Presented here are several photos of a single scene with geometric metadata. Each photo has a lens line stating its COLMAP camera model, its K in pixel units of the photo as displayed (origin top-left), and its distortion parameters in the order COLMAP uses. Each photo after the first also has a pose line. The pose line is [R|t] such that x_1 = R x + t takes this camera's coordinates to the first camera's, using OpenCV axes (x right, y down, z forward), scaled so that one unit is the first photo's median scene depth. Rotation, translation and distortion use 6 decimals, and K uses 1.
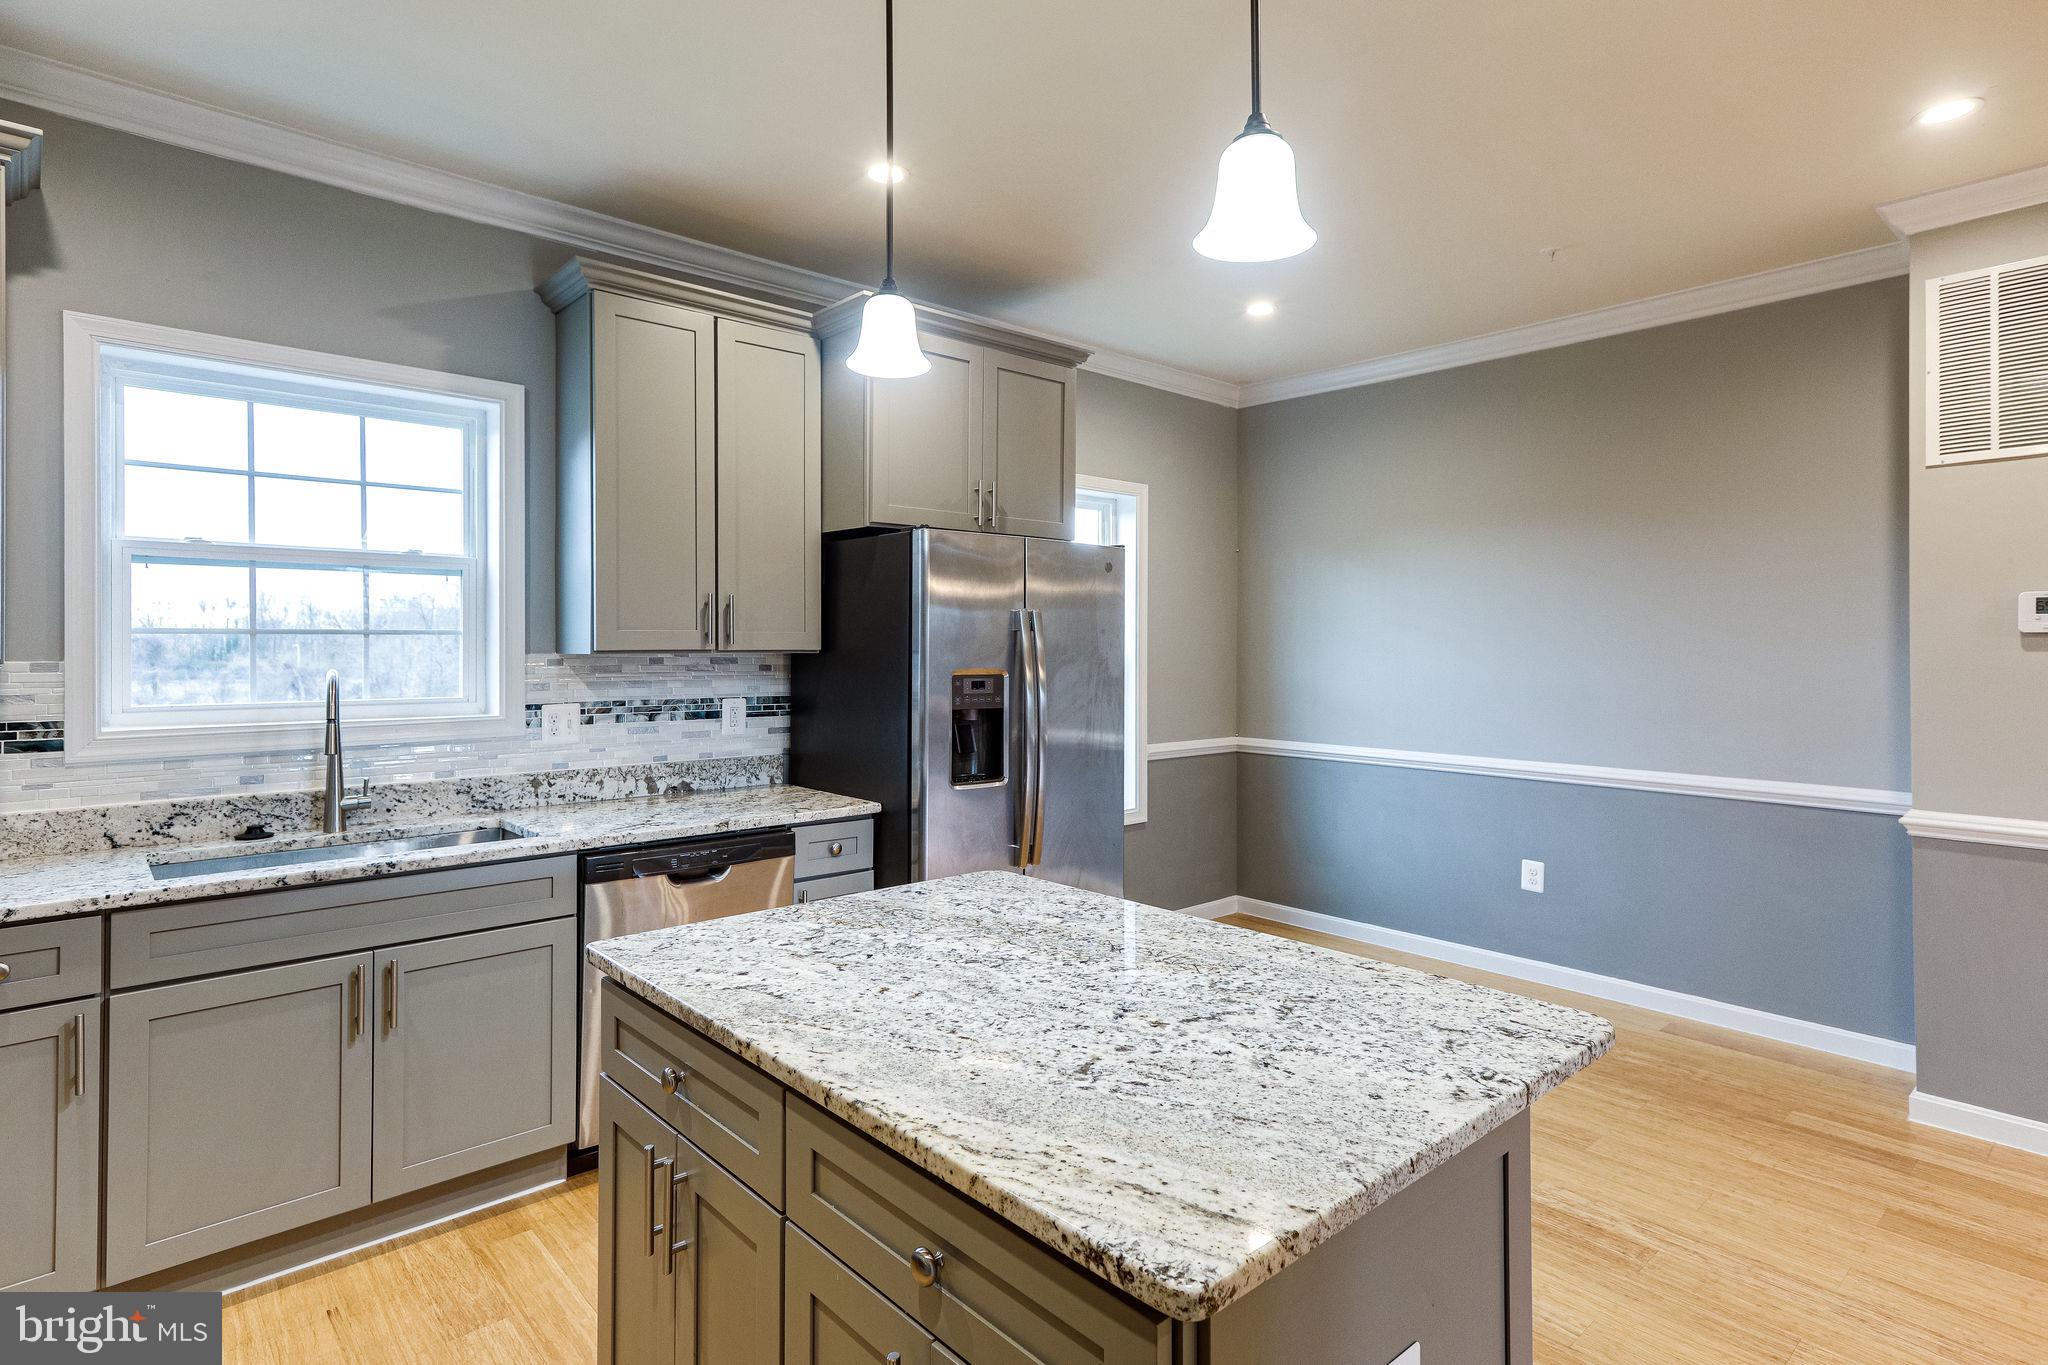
lens RADIAL K [[1060.5, 0, 1000.2], [0, 1060.5, 647.7], [0, 0, 1]] dist [0.005564, 0.003534]
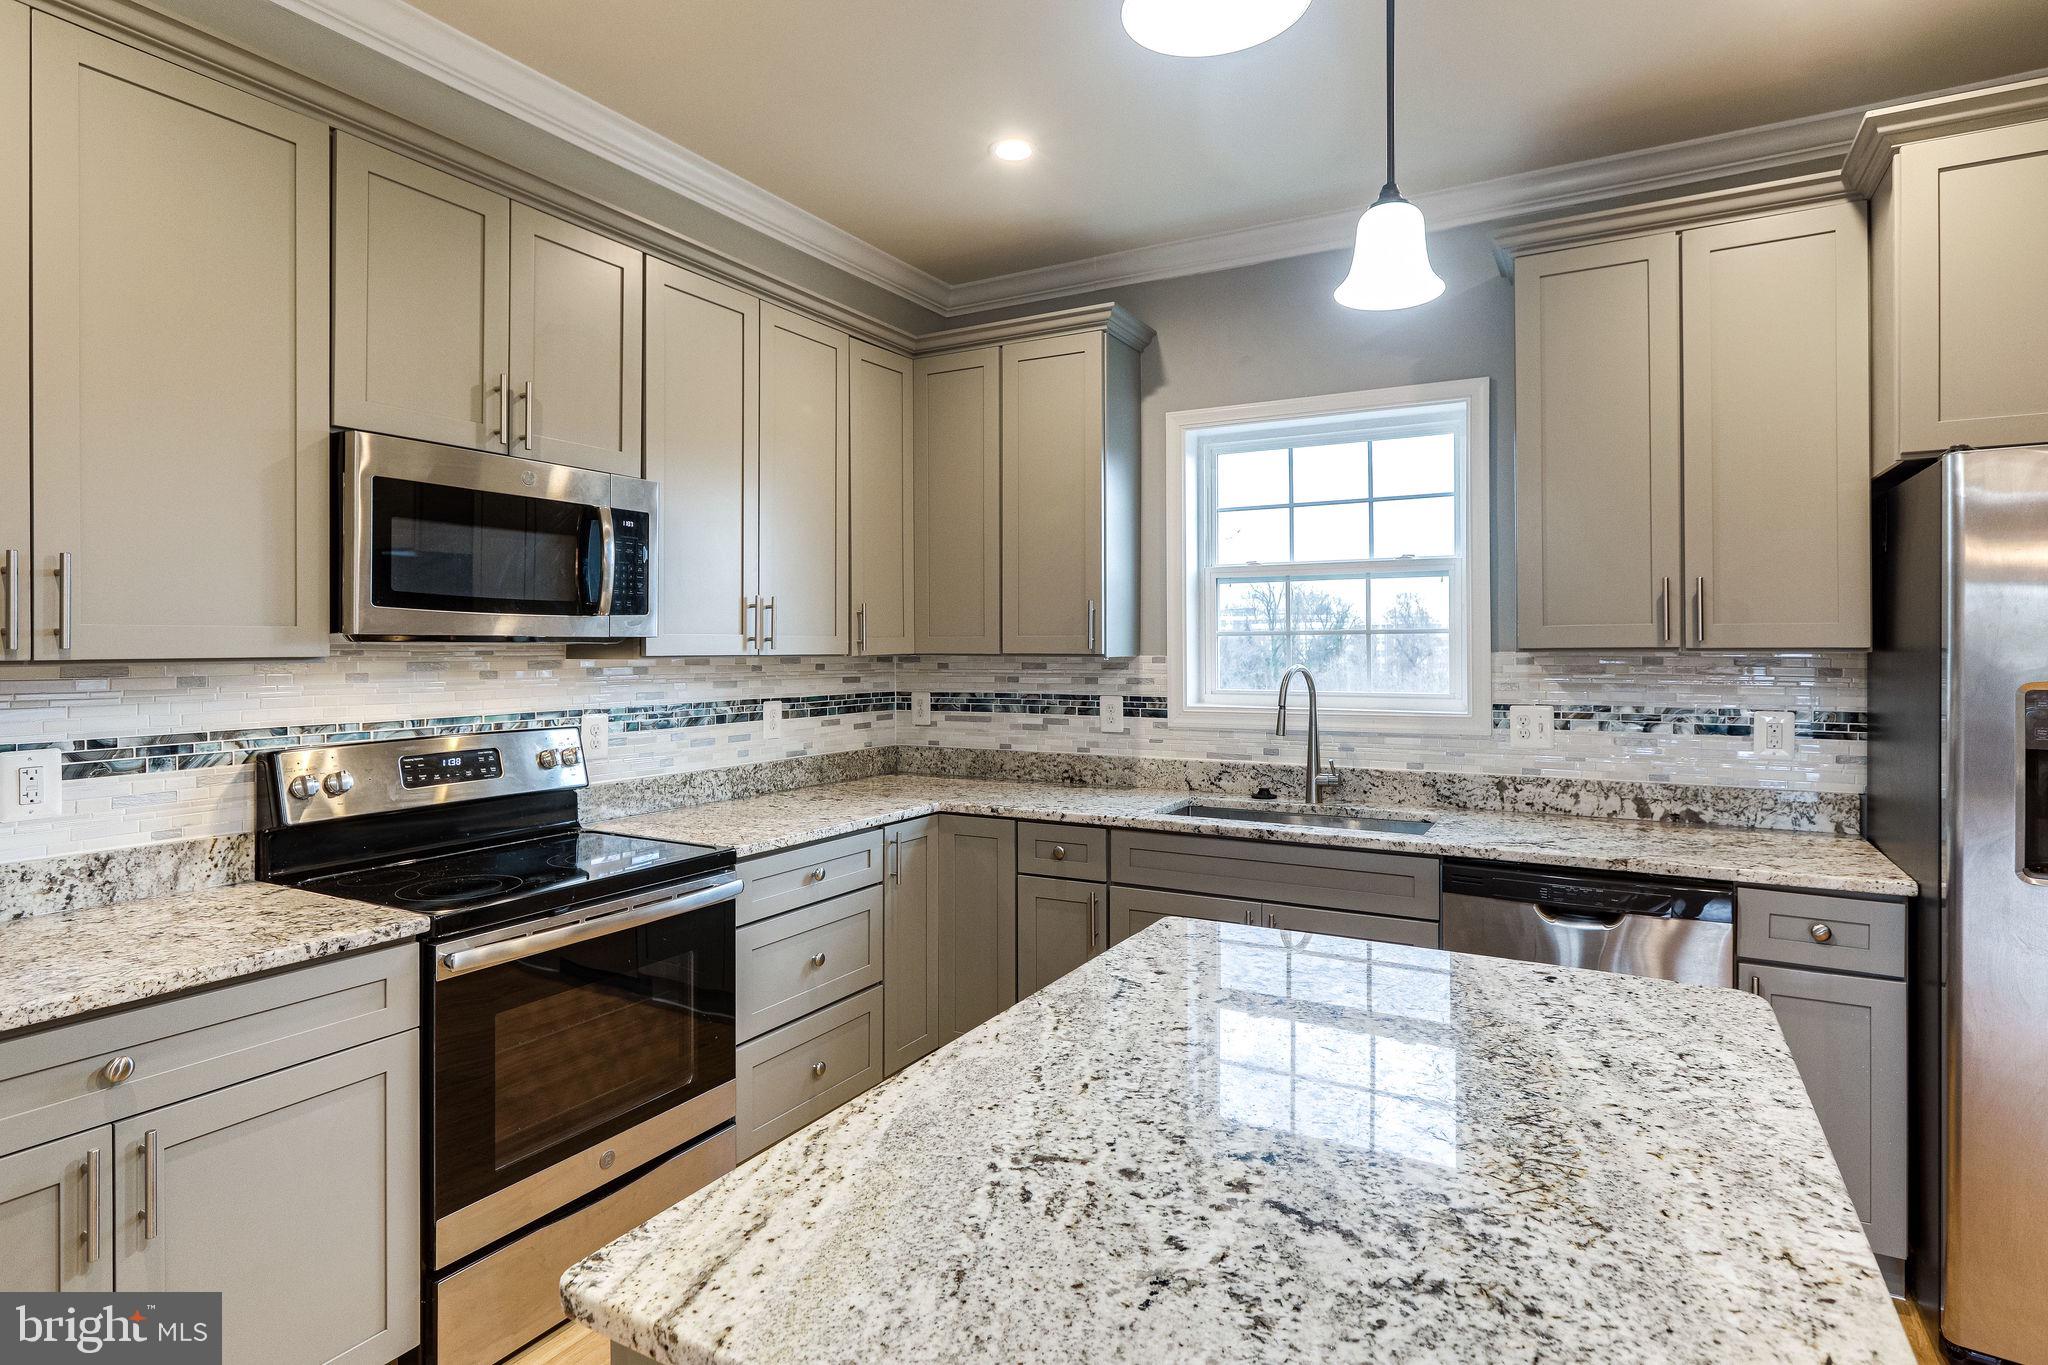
lens RADIAL K [[1060.5, 0, 1036.6], [0, 1060.5, 645.5], [0, 0, 1]] dist [0.005564, 0.003534]
pose [[0.340578, -0.002407, -0.940213, 0.370180], [0.002244, 0.999996, -0.001748, 0.000660], [0.940214, -0.001515, 0.340582, 0.310944]]
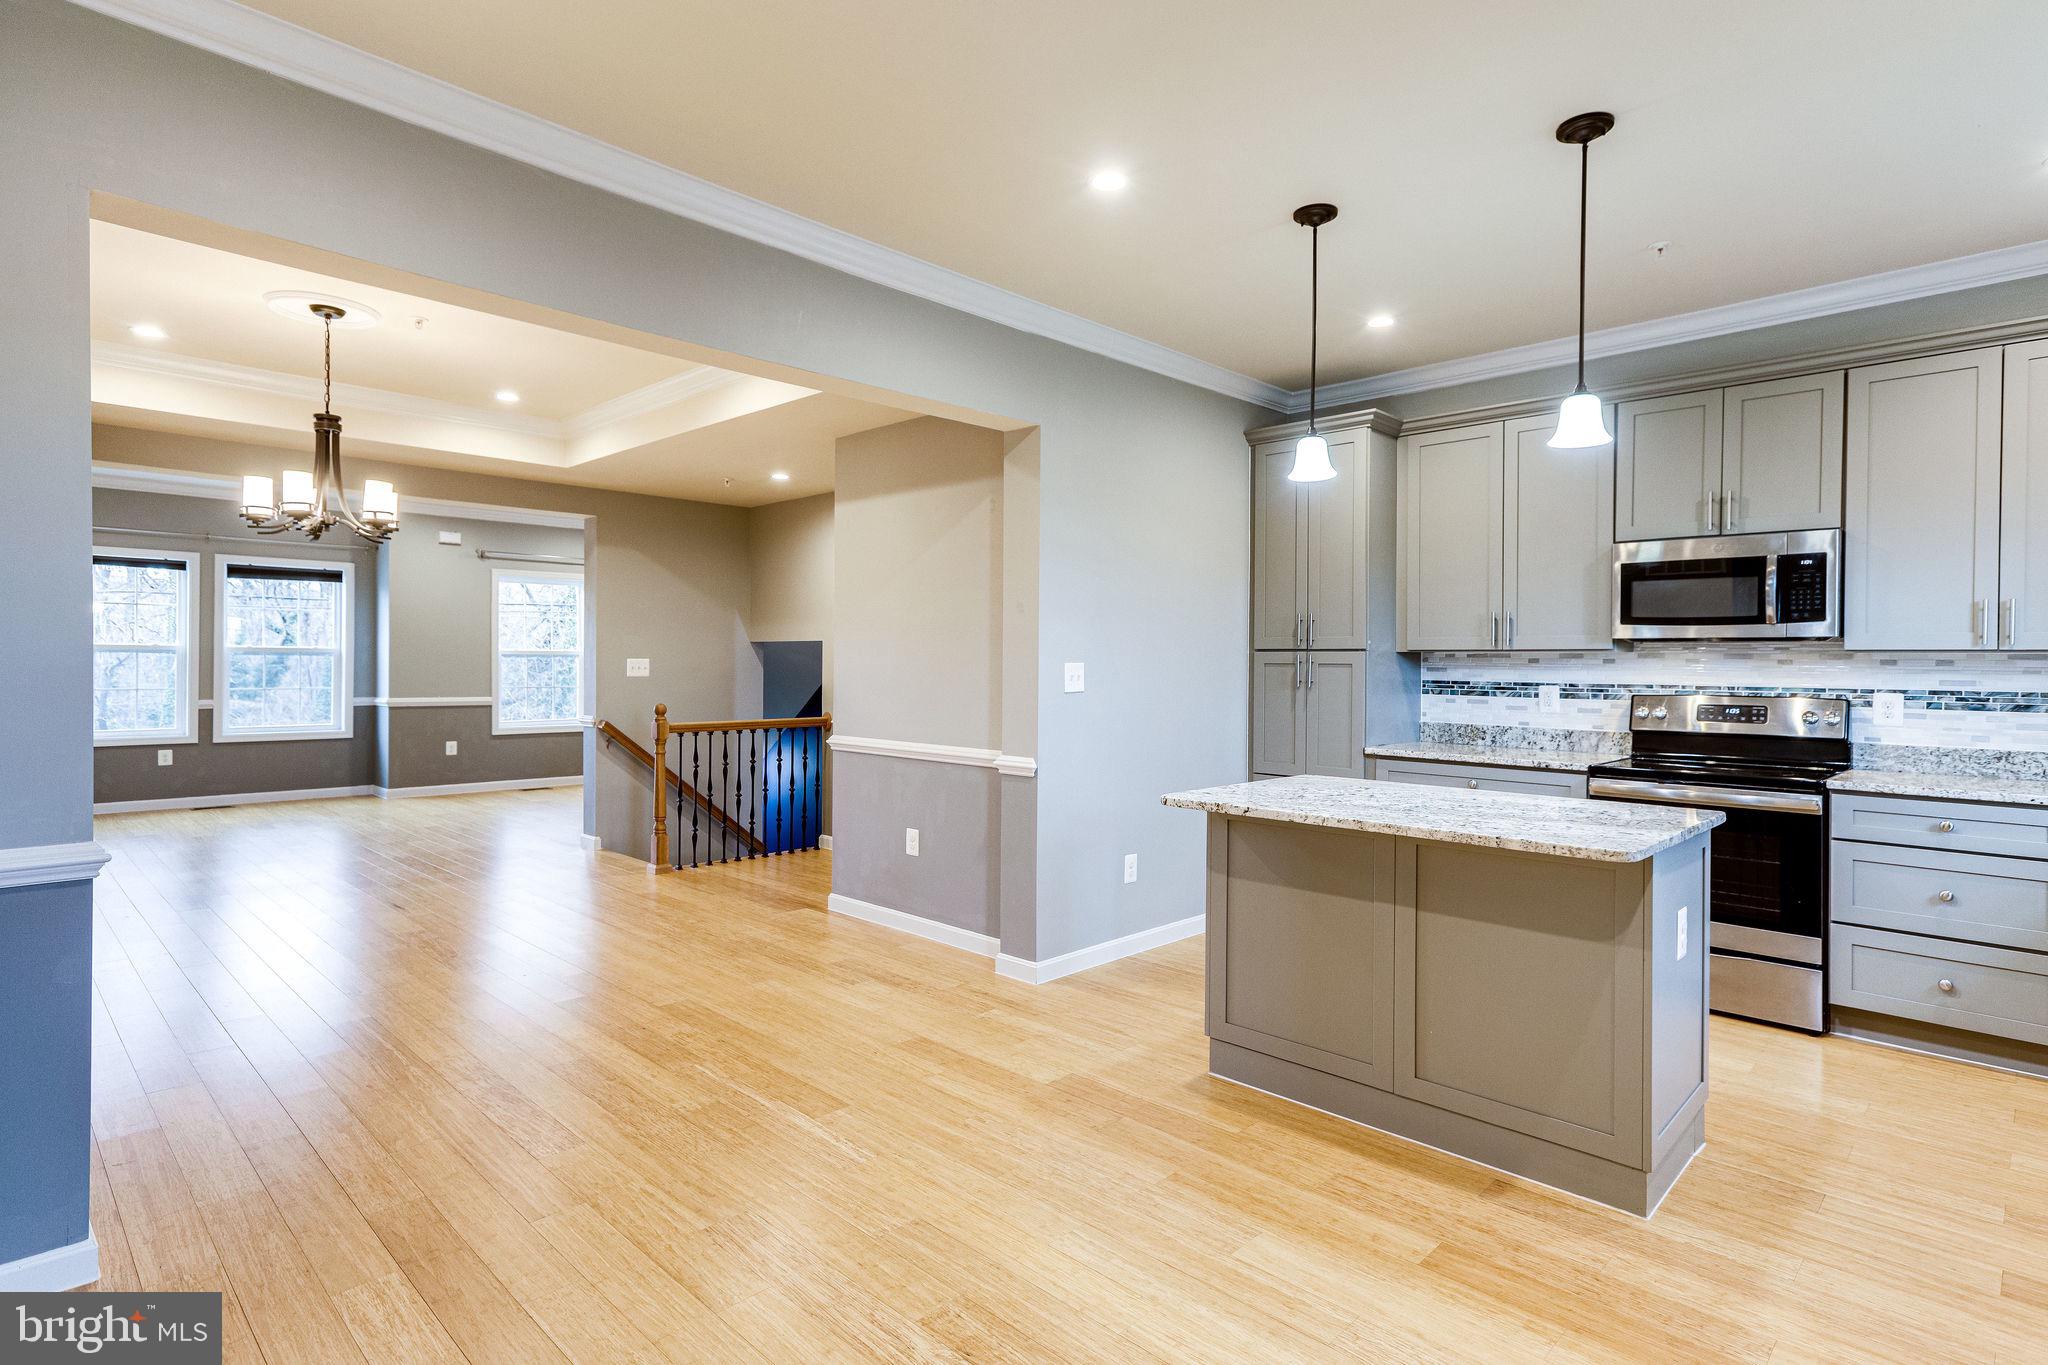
lens RADIAL K [[1060.5, 0, 1035.2], [0, 1060.5, 657.4], [0, 0, 1]] dist [0.005564, 0.003534]
pose [[-0.996989, -0.004289, -0.077428, 0.498020], [-0.004012, 0.999985, -0.003725, 0.028068], [0.077443, -0.003403, -0.996991, 1.634251]]
